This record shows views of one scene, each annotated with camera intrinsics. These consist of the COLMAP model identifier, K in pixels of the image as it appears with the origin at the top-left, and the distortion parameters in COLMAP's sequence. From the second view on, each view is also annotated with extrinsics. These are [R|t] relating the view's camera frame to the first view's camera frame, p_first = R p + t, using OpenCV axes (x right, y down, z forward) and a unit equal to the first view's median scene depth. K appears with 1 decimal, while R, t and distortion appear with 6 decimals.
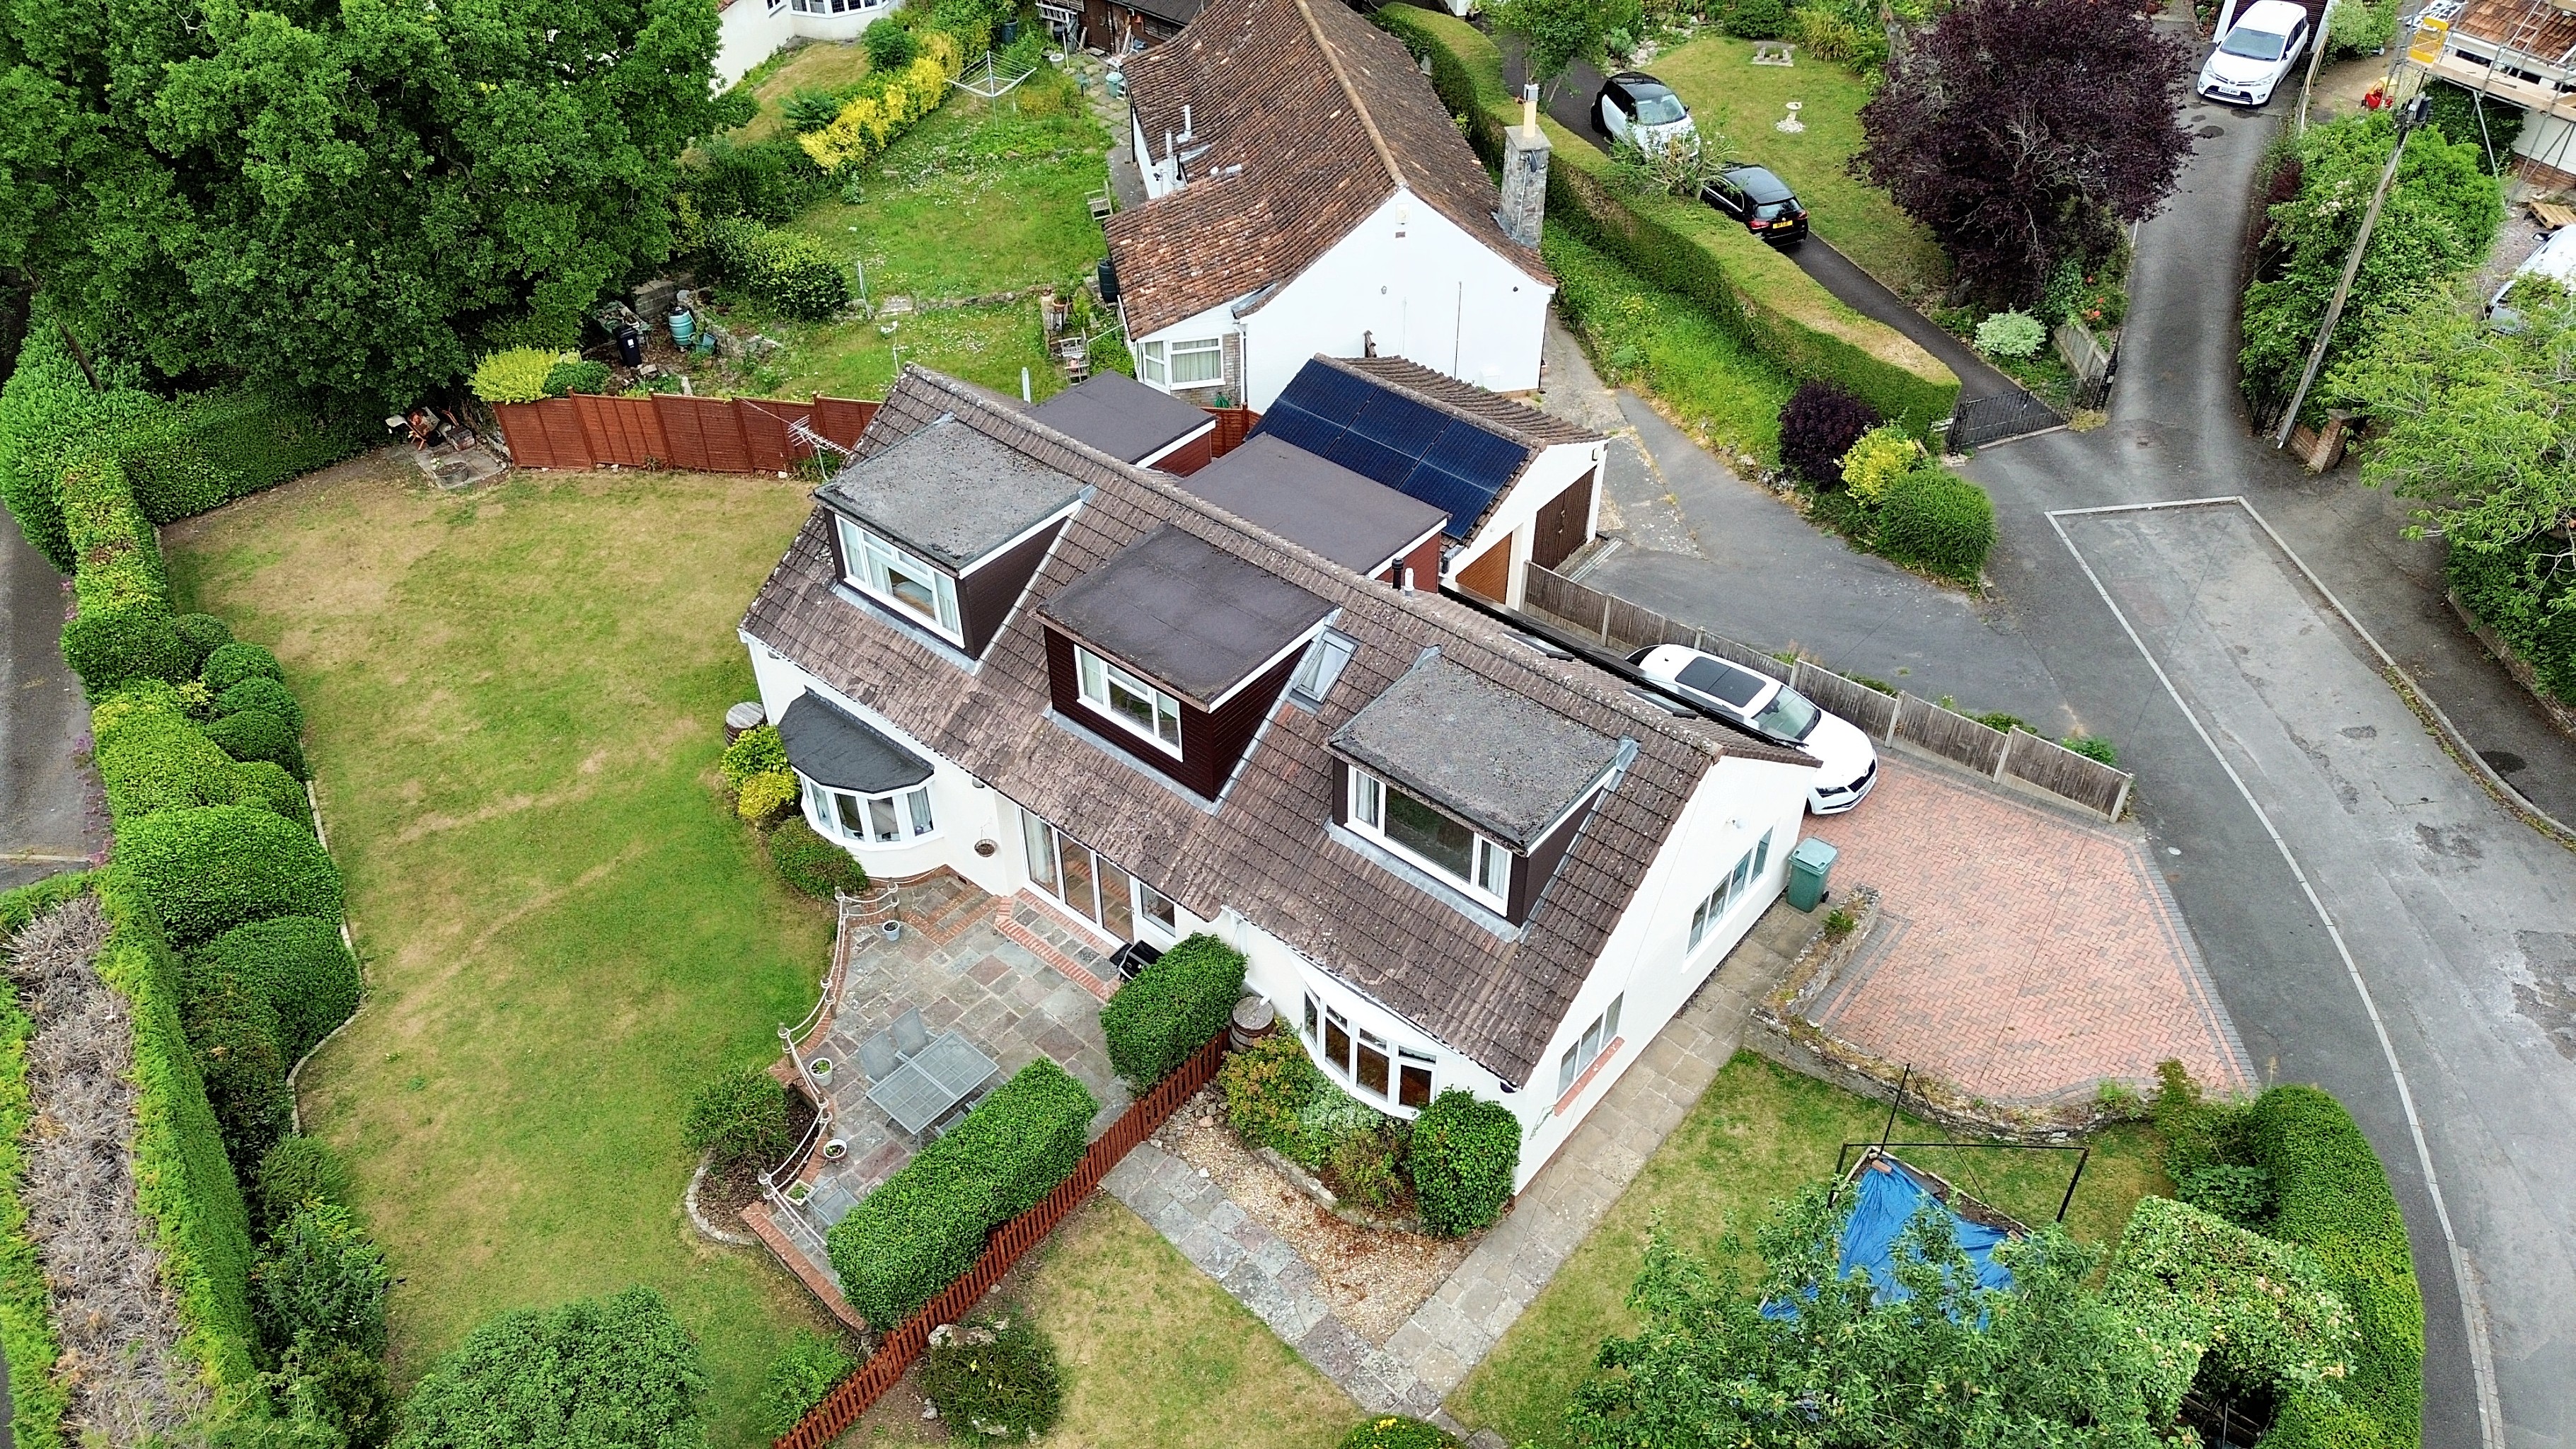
lens RADIAL K [[1845.4, 0, 1283.3], [0, 1845.4, 720.6], [0, 0, 1]] dist [0.012836, -0.010205]
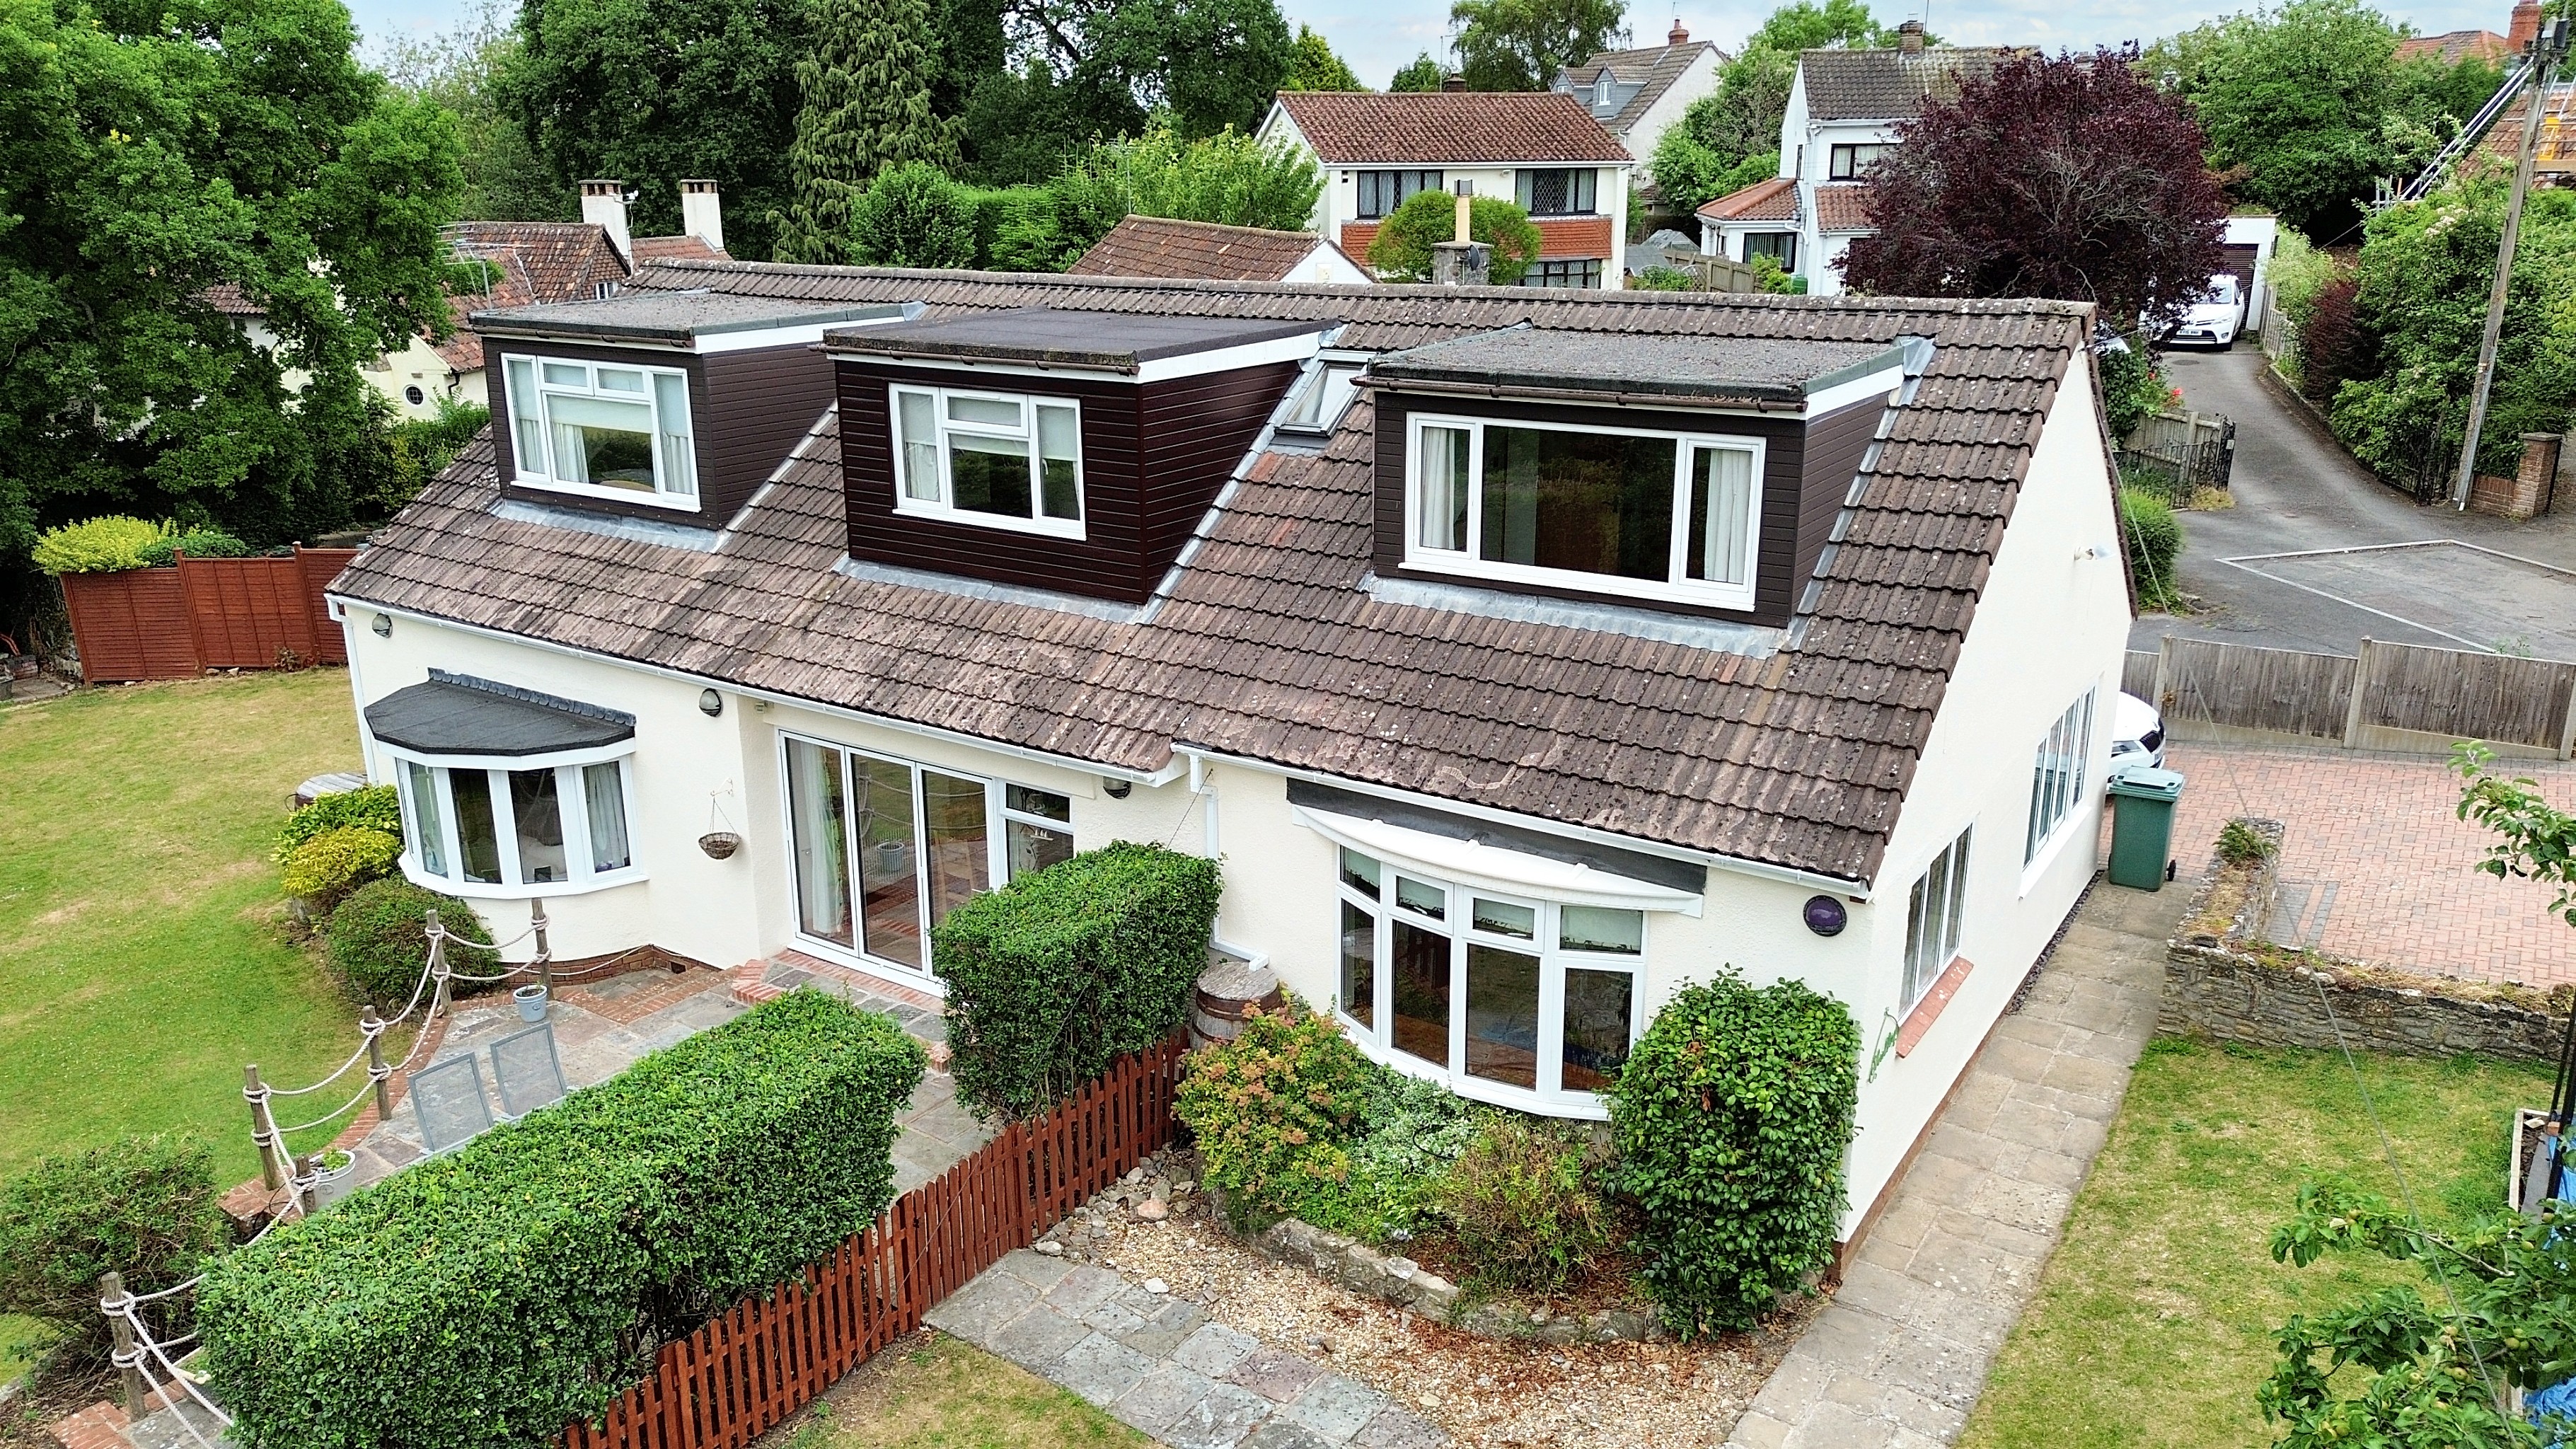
lens RADIAL K [[1845.4, 0, 1298.1], [0, 1845.4, 723.7], [0, 0, 1]] dist [0.012836, -0.010205]
pose [[0.993817, -0.027503, 0.107568, -0.052525], [0.067691, 0.918042, -0.390661, 0.293118], [-0.088008, 0.395527, 0.914228, 0.511873]]
